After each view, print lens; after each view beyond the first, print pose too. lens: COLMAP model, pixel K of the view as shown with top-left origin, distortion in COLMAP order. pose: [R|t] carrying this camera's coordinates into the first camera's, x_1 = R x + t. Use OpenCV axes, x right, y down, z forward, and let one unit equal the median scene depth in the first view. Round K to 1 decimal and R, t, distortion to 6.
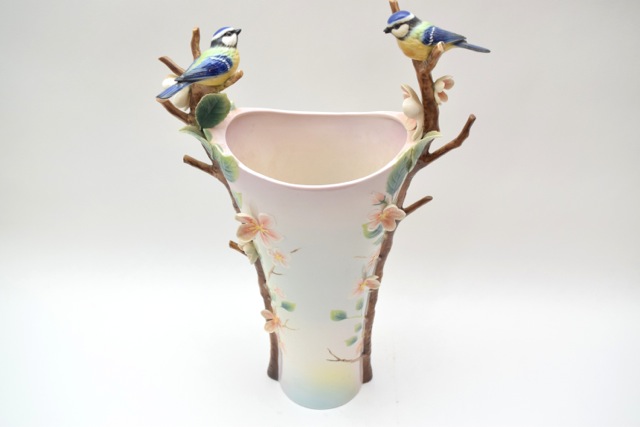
lens RADIAL K [[614.7, 0, 323.6], [0, 614.7, 217.4], [0, 0, 1]] dist [-0.071954, 0.000000]
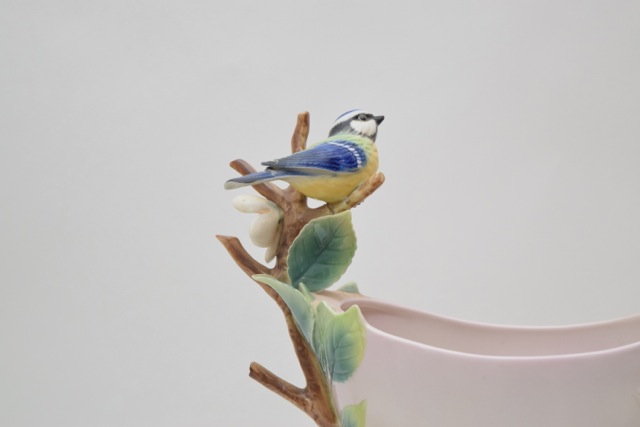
lens RADIAL K [[1419.5, 0, 322.7], [0, 1419.5, 215.3], [0, 0, 1]] dist [0.068280, 0.000000]
pose [[0.991234, -0.001339, -0.132110, -0.020291], [-0.077323, 0.804923, -0.588320, 0.527226], [0.107126, 0.593378, 0.797764, 0.016380]]
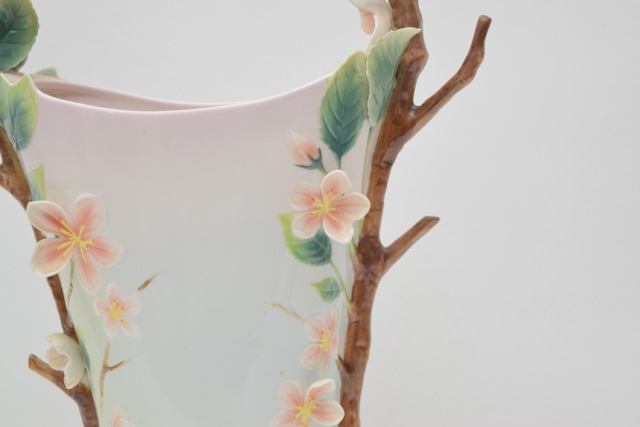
lens RADIAL K [[1419.5, 0, 317.5], [0, 1419.5, 214.4], [0, 0, 1]] dist [0.068280, 0.000000]
pose [[0.997236, -0.040469, -0.062308, 0.174435], [0.001786, 0.851454, -0.524425, 0.648636], [0.074275, 0.522865, 0.849173, 0.028942]]
